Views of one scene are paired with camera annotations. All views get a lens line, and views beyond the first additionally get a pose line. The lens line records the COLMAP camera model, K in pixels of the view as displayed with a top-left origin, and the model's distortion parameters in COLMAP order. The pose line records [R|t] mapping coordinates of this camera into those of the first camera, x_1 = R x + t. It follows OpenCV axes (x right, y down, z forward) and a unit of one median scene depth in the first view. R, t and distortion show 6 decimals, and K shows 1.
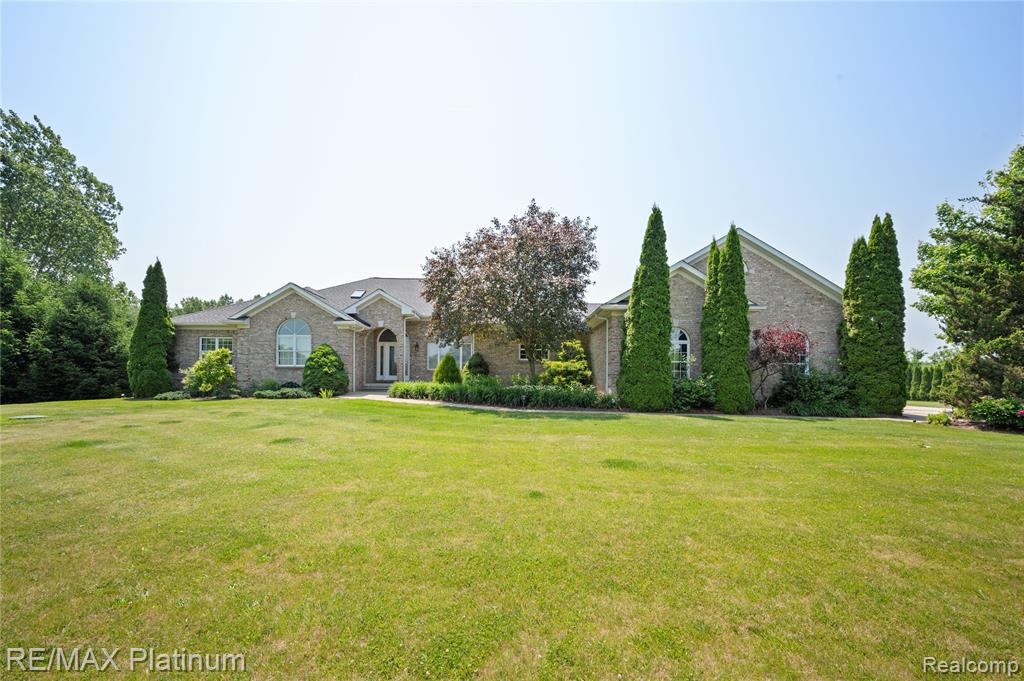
lens RADIAL K [[406.7, 0, 501.2], [0, 406.7, 350.4], [0, 0, 1]] dist [-0.001146, -0.000322]
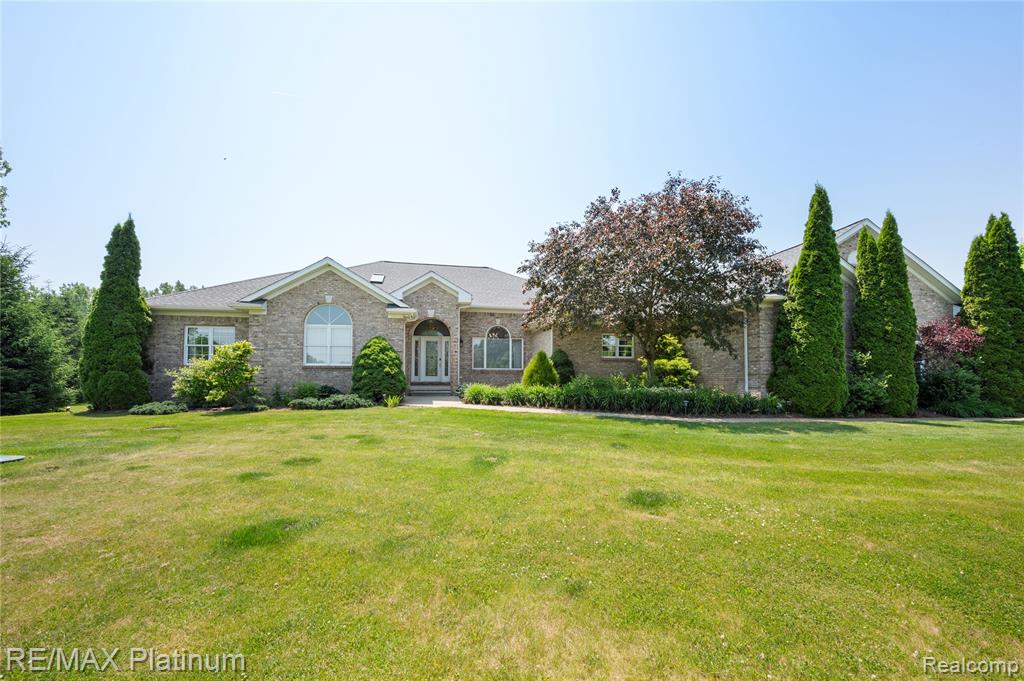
lens RADIAL K [[406.7, 0, 520.0], [0, 406.7, 333.6], [0, 0, 1]] dist [-0.001146, -0.000322]
pose [[0.982962, 0.012378, 0.183392, -0.322526], [-0.005754, 0.999313, -0.036609, 0.005412], [-0.183719, 0.034930, 0.982358, 0.189325]]
